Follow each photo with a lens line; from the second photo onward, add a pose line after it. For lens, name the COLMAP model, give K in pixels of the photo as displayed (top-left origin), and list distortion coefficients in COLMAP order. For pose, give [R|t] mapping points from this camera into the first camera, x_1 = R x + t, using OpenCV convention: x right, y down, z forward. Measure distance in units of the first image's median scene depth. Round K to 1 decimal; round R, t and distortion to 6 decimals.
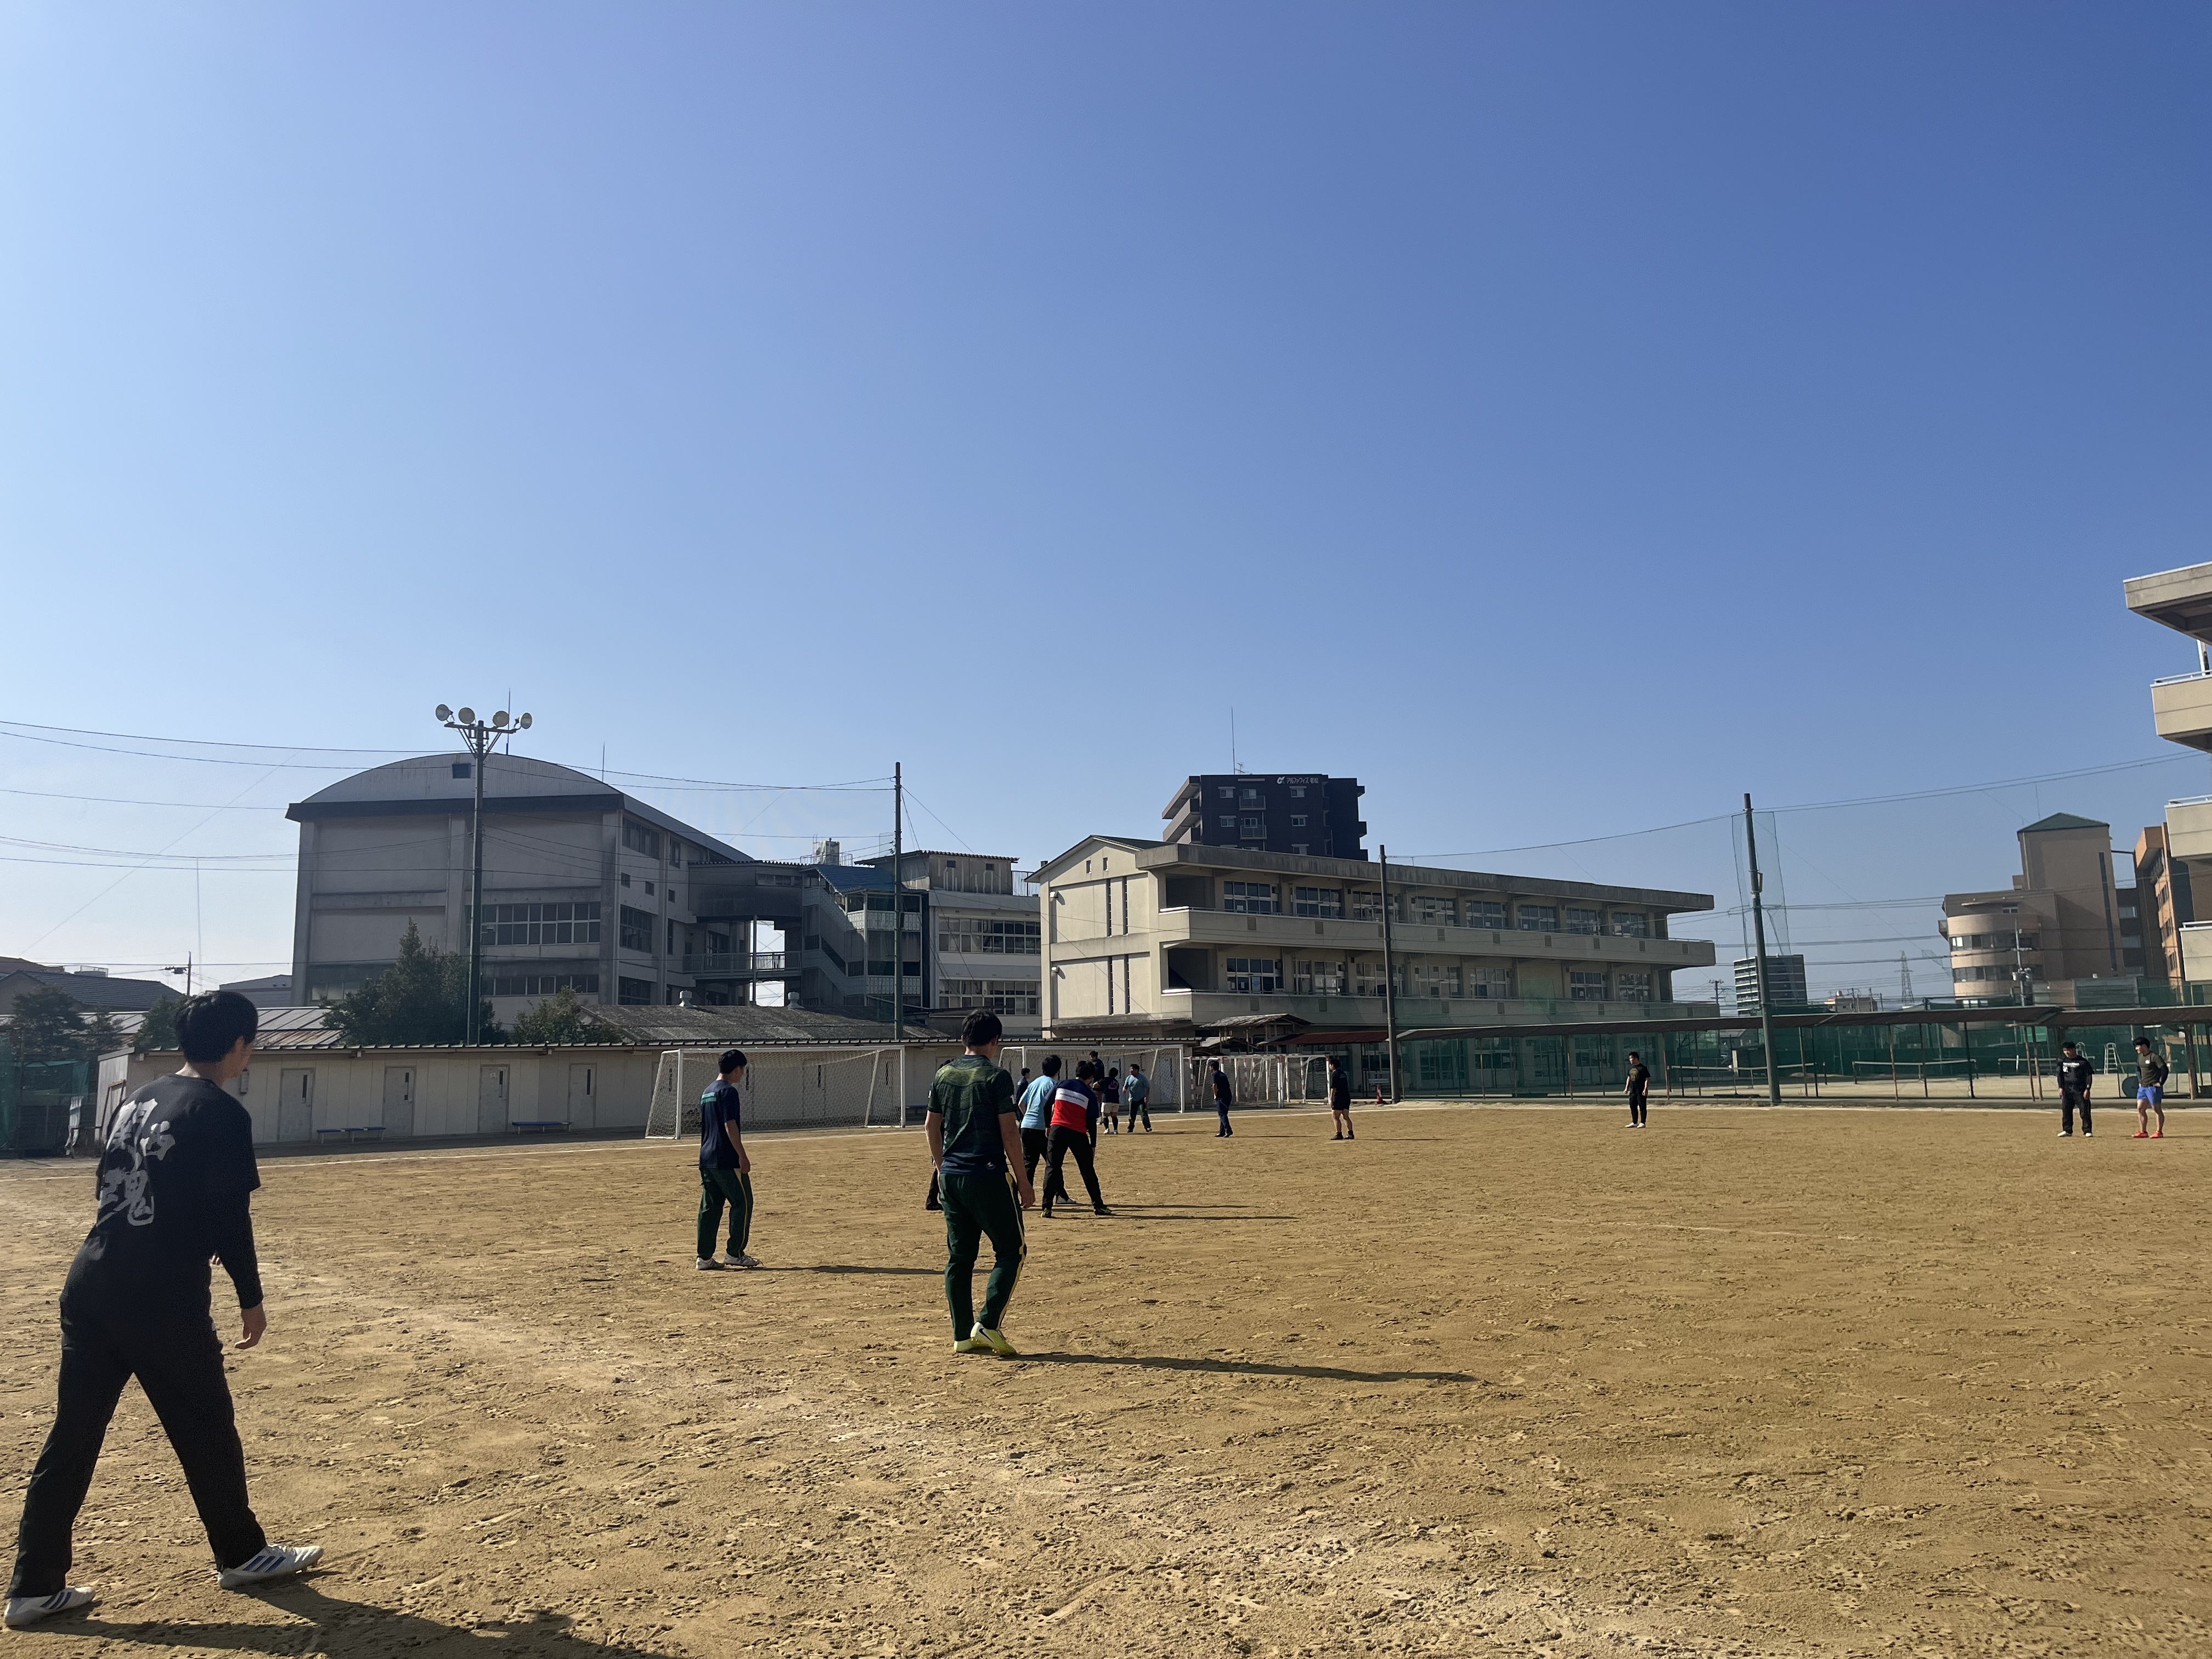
lens RADIAL K [[1653.1, 0, 1096.1], [0, 1653.1, 822.6], [0, 0, 1]] dist [0.075458, -0.090802]
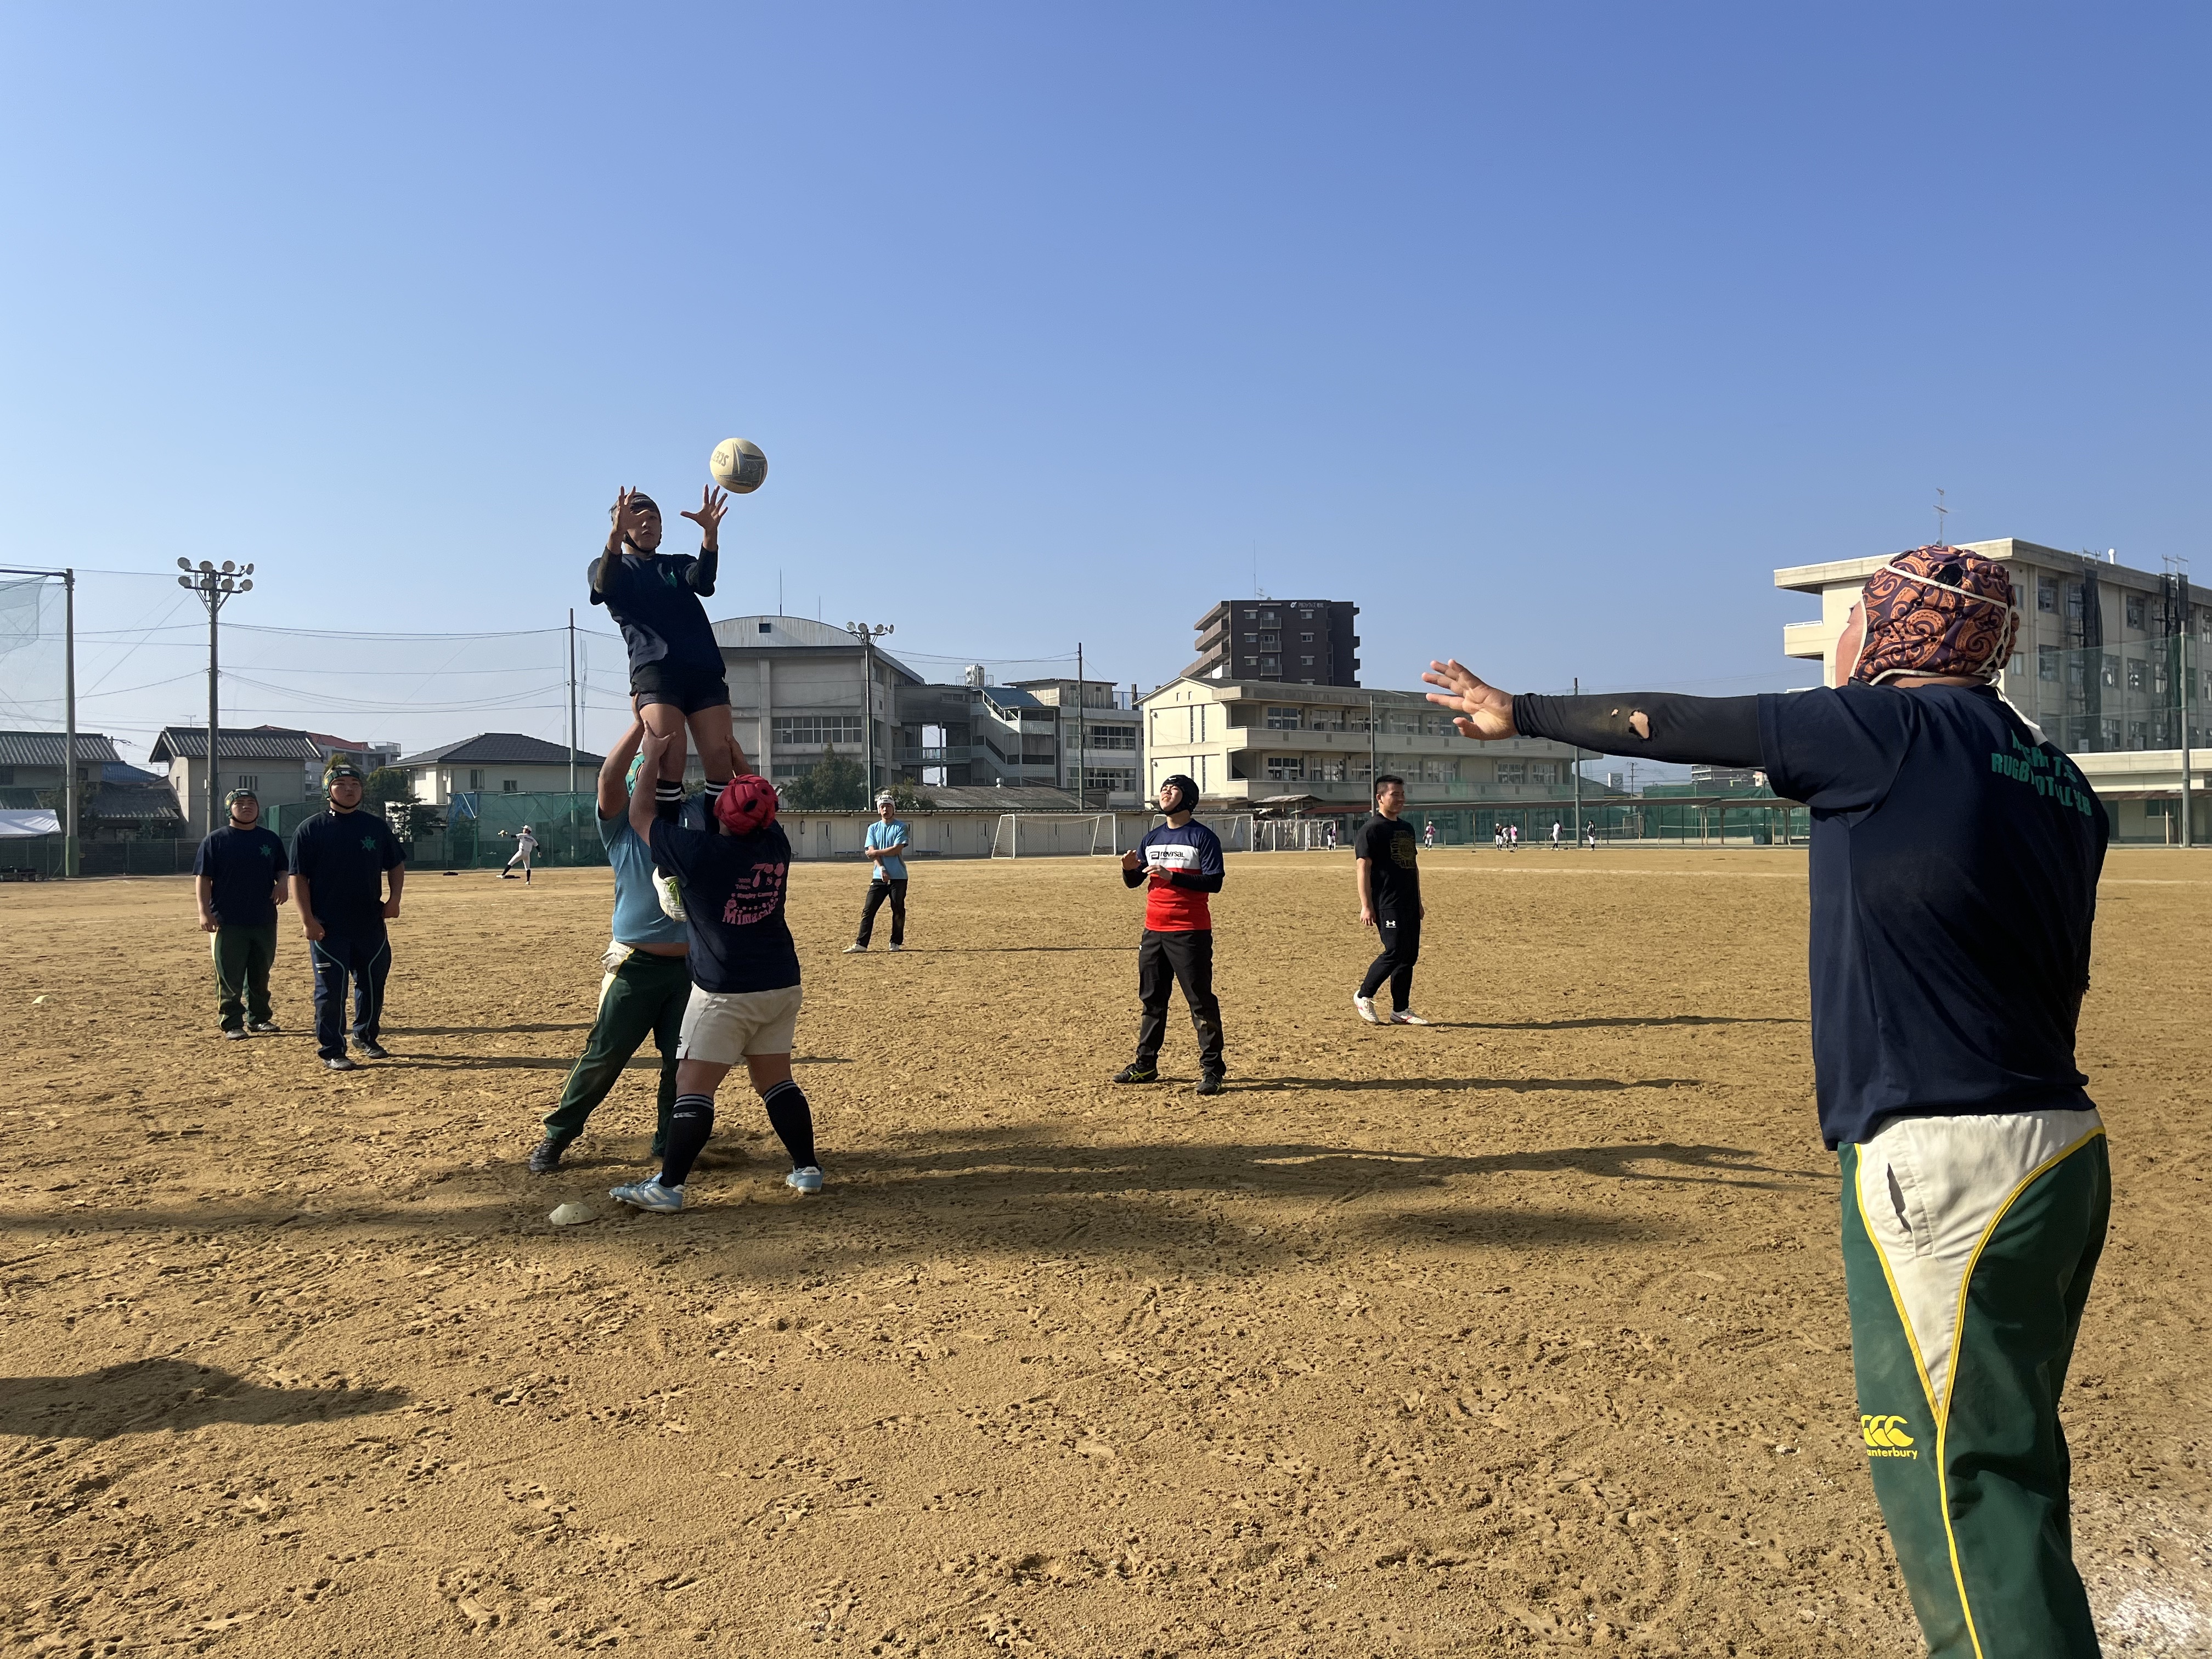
lens RADIAL K [[1653.1, 0, 1096.1], [0, 1653.1, 822.6], [0, 0, 1]] dist [0.075458, -0.090802]
pose [[0.999918, 0.009236, 0.008836, -0.088584], [-0.010403, 0.989708, 0.142724, -0.071909], [-0.007427, -0.142804, 0.989723, -0.501671]]
